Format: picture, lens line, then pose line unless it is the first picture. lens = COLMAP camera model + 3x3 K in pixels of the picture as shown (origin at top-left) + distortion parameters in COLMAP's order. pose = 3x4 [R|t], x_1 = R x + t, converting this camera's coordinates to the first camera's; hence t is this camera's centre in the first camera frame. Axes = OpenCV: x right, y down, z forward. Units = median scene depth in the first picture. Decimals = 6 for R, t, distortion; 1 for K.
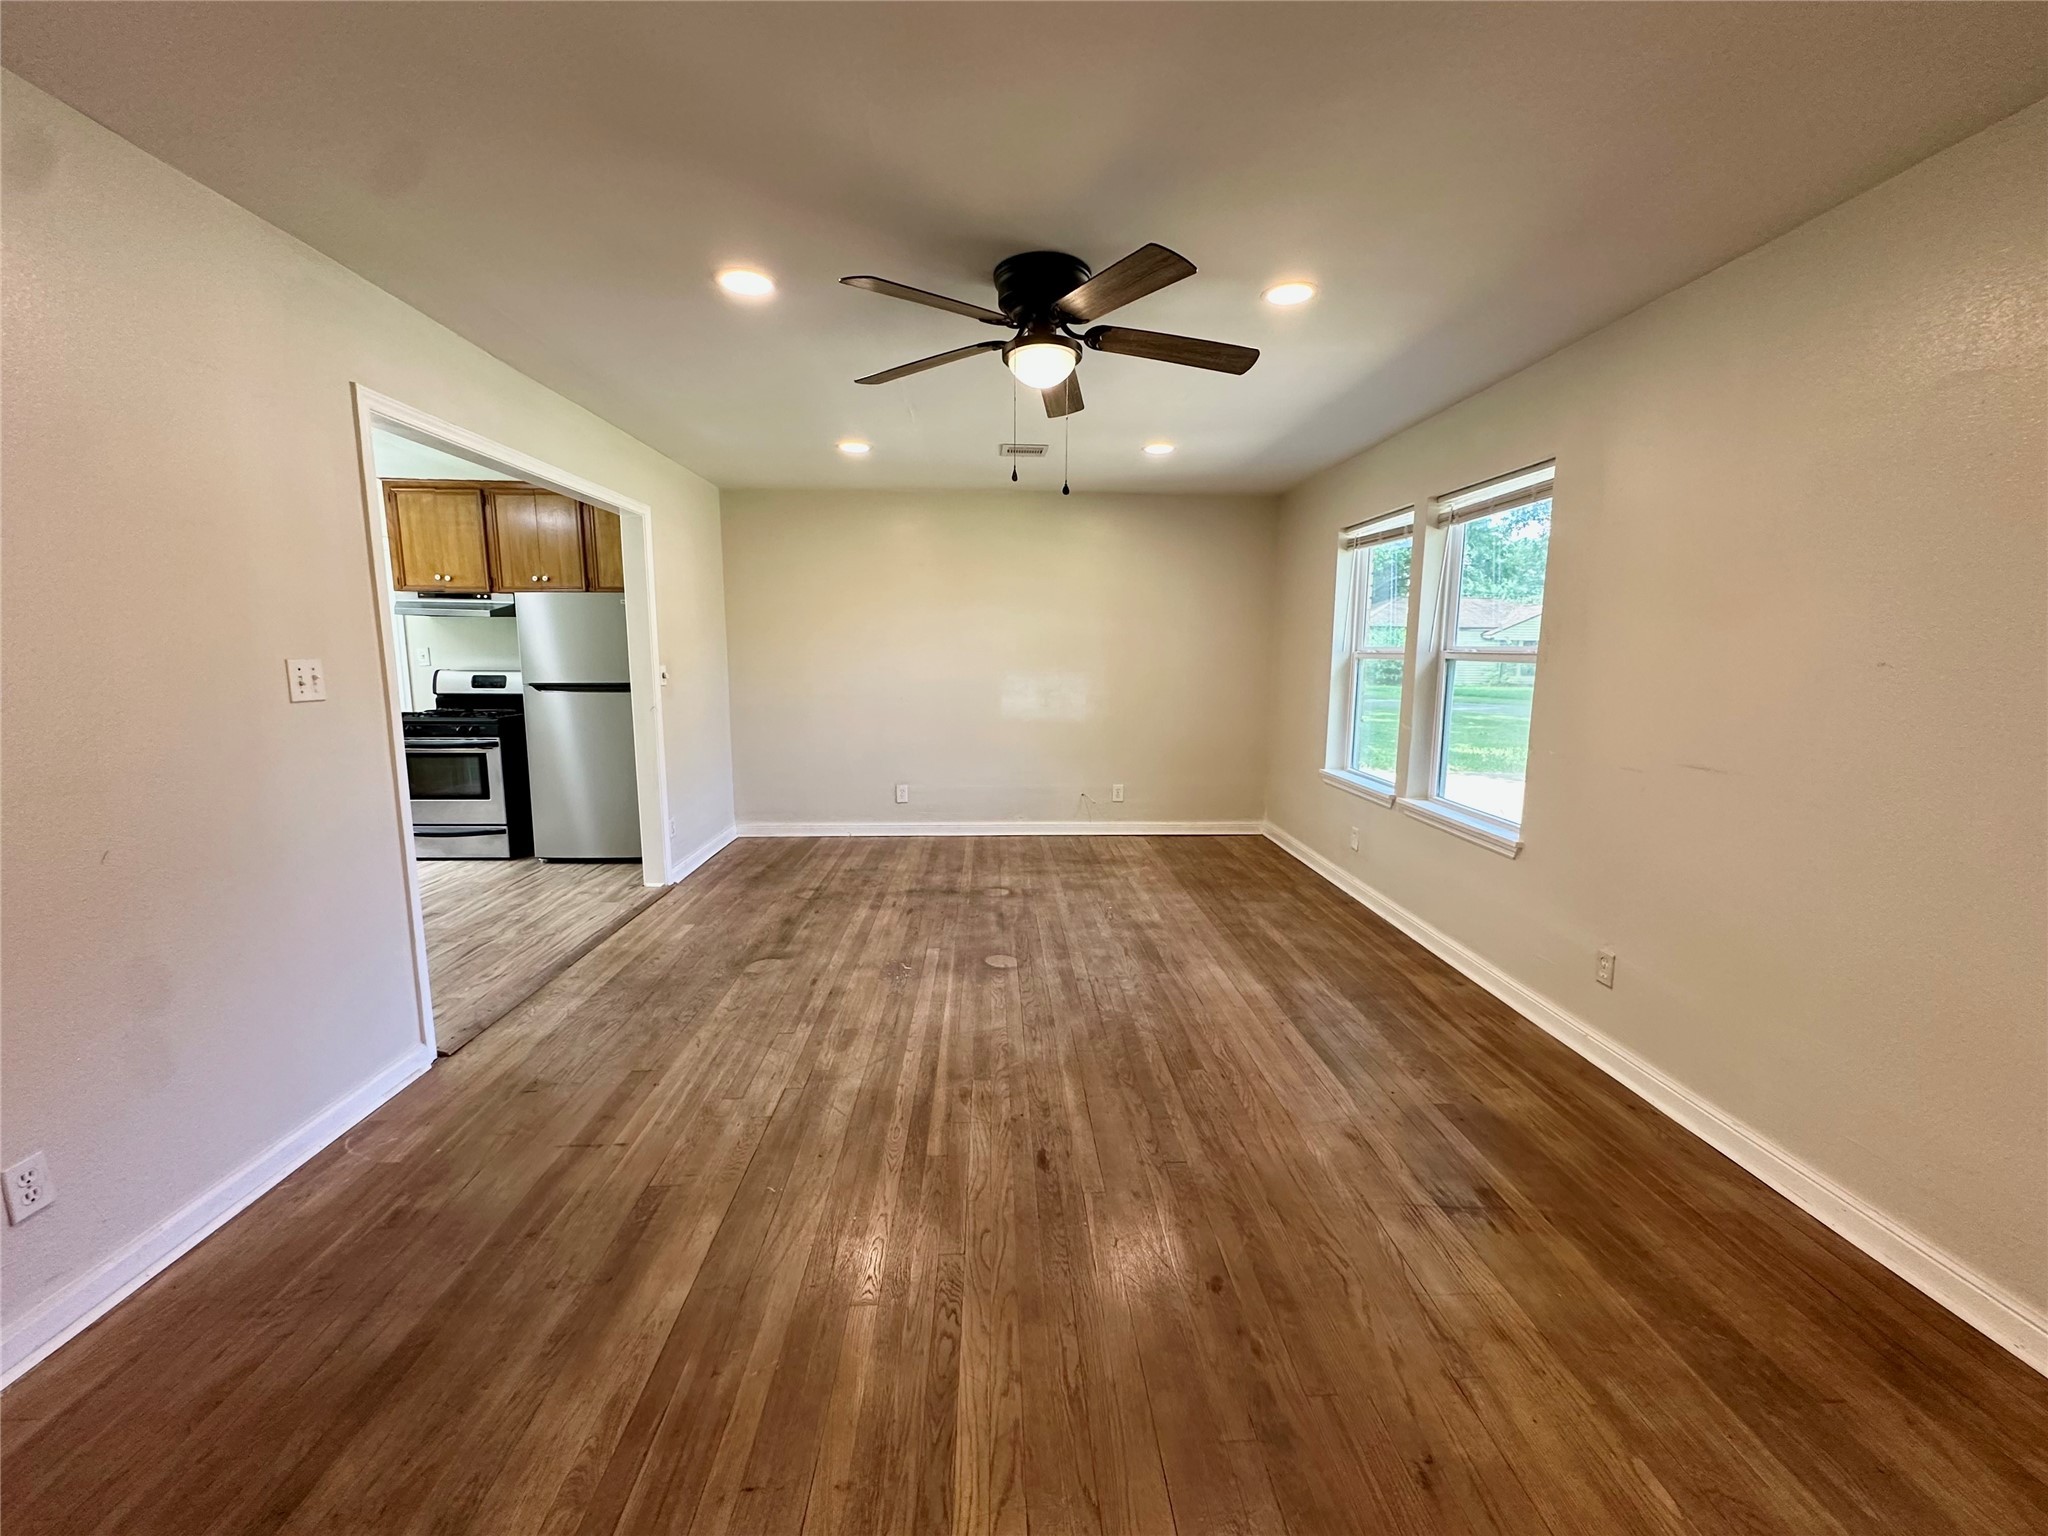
lens RADIAL K [[818.1, 0, 1026.9], [0, 818.1, 770.1], [0, 0, 1]] dist [-0.006453, 0.000009]
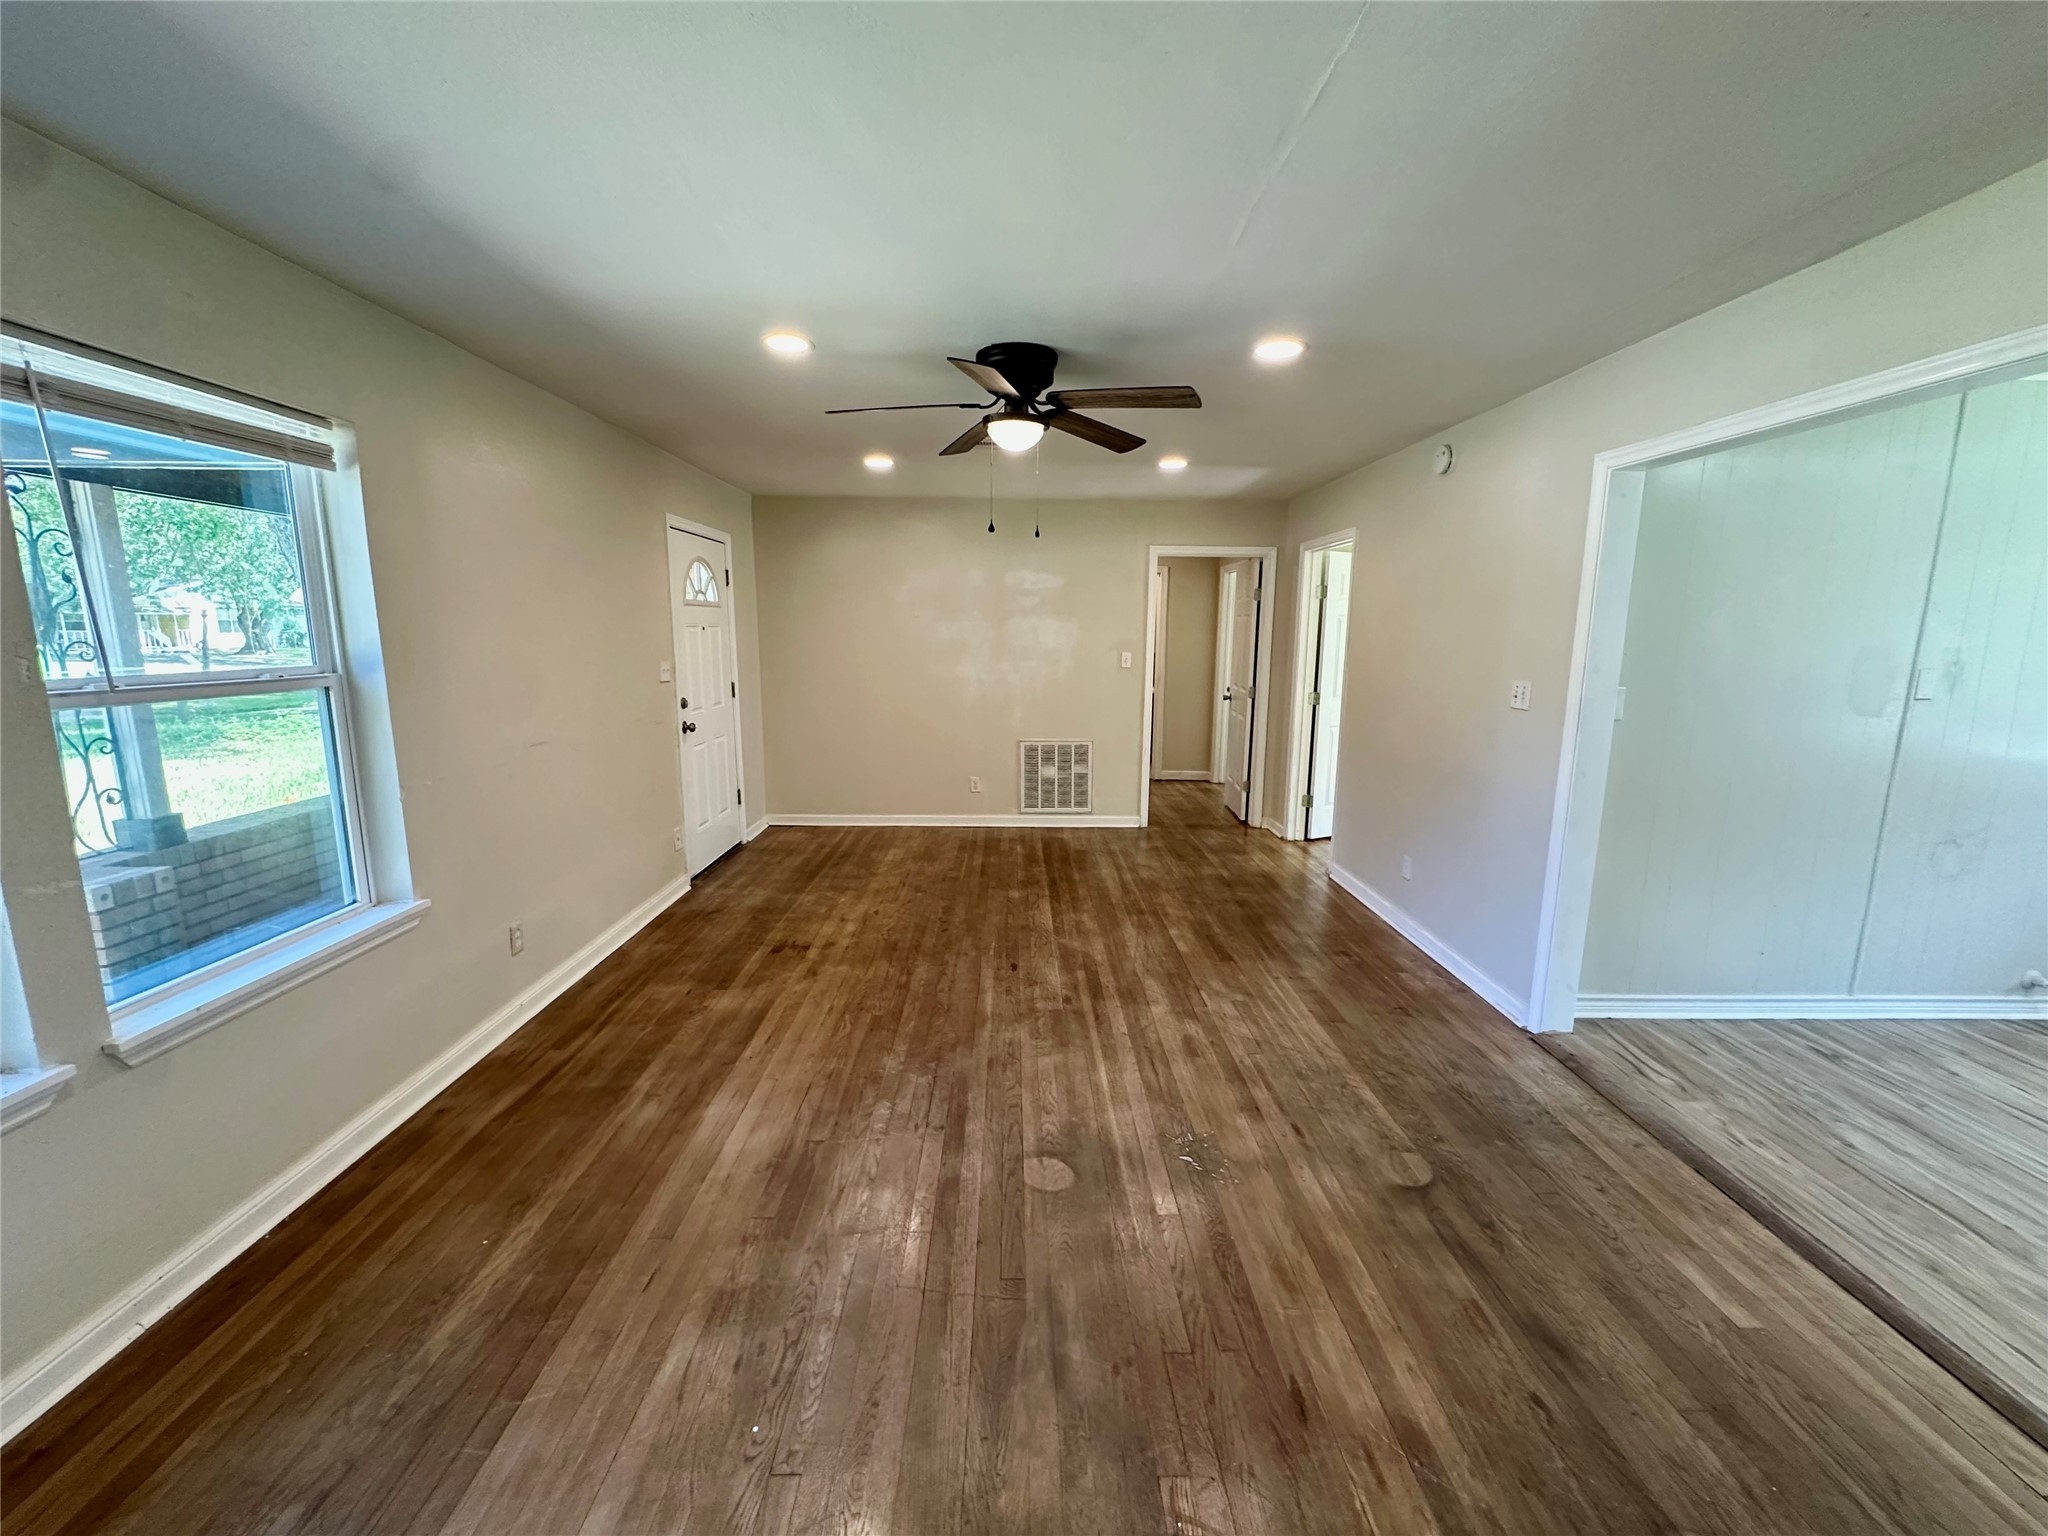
lens RADIAL K [[817.4, 0, 1022.0], [0, 817.4, 774.7], [0, 0, 1]] dist [-0.009533, 0.000592]
pose [[-0.999379, -0.020070, 0.028976, -0.024626], [-0.009714, 0.947044, 0.320957, -0.284703], [-0.033883, 0.320476, -0.946650, 1.613178]]
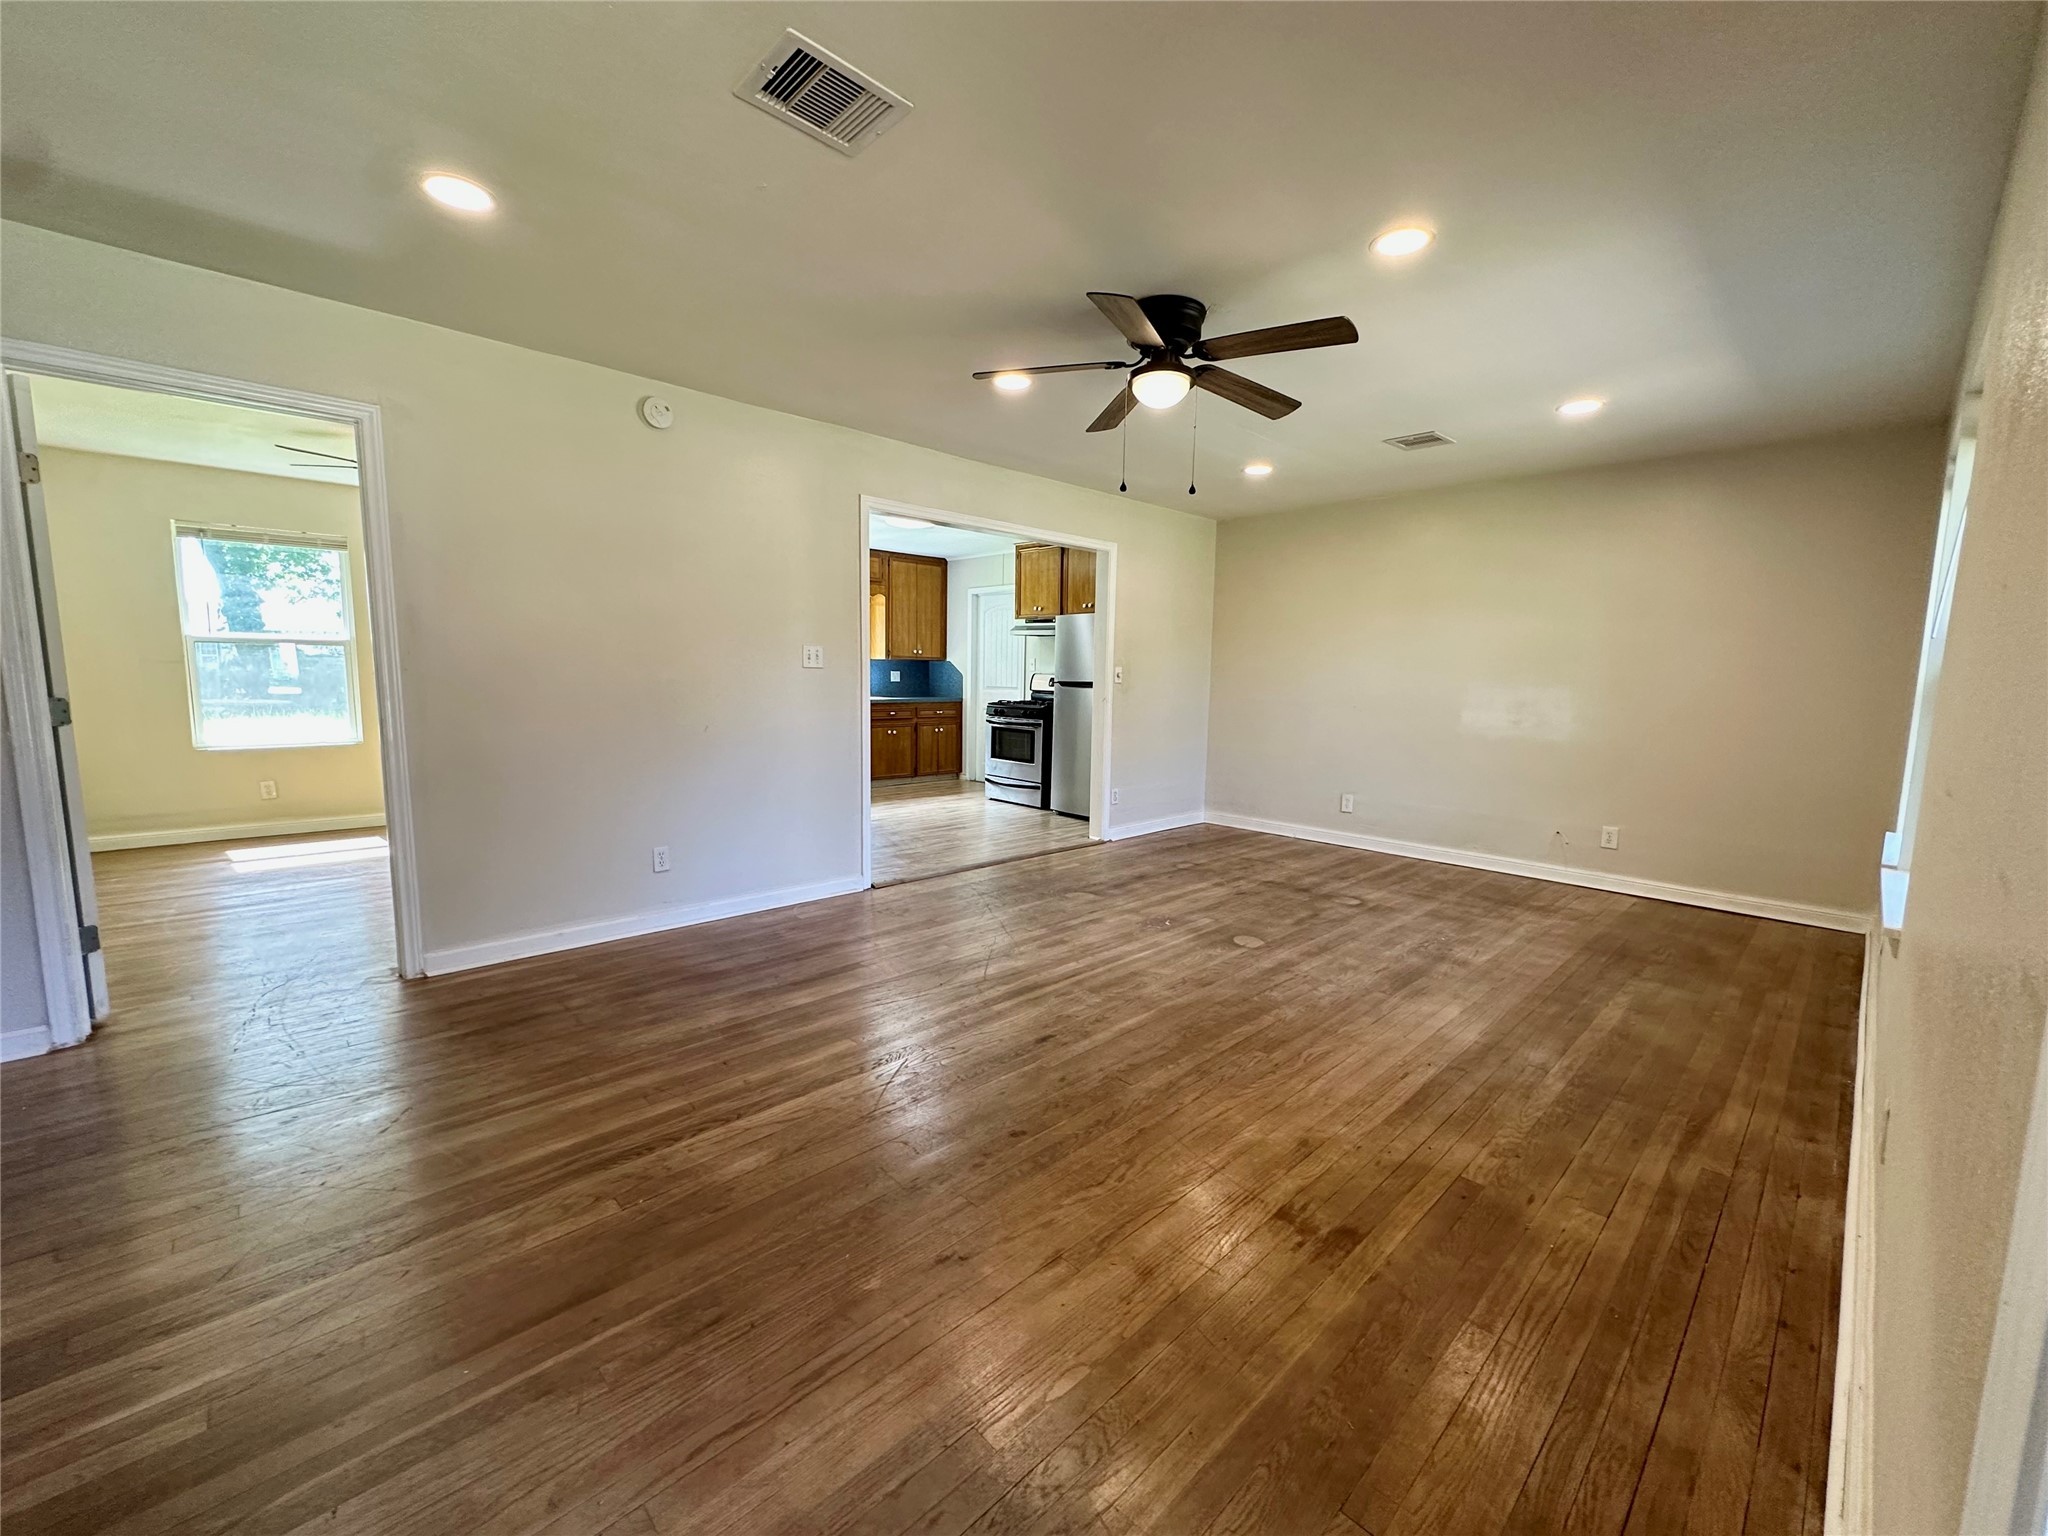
lens RADIAL K [[817.4, 0, 1022.0], [0, 817.4, 774.7], [0, 0, 1]] dist [-0.009533, 0.000592]
pose [[0.657077, 0.100378, -0.747110, 0.576193], [-0.125486, 0.991831, 0.022894, 0.037782], [0.743305, 0.078709, 0.664306, 0.081357]]
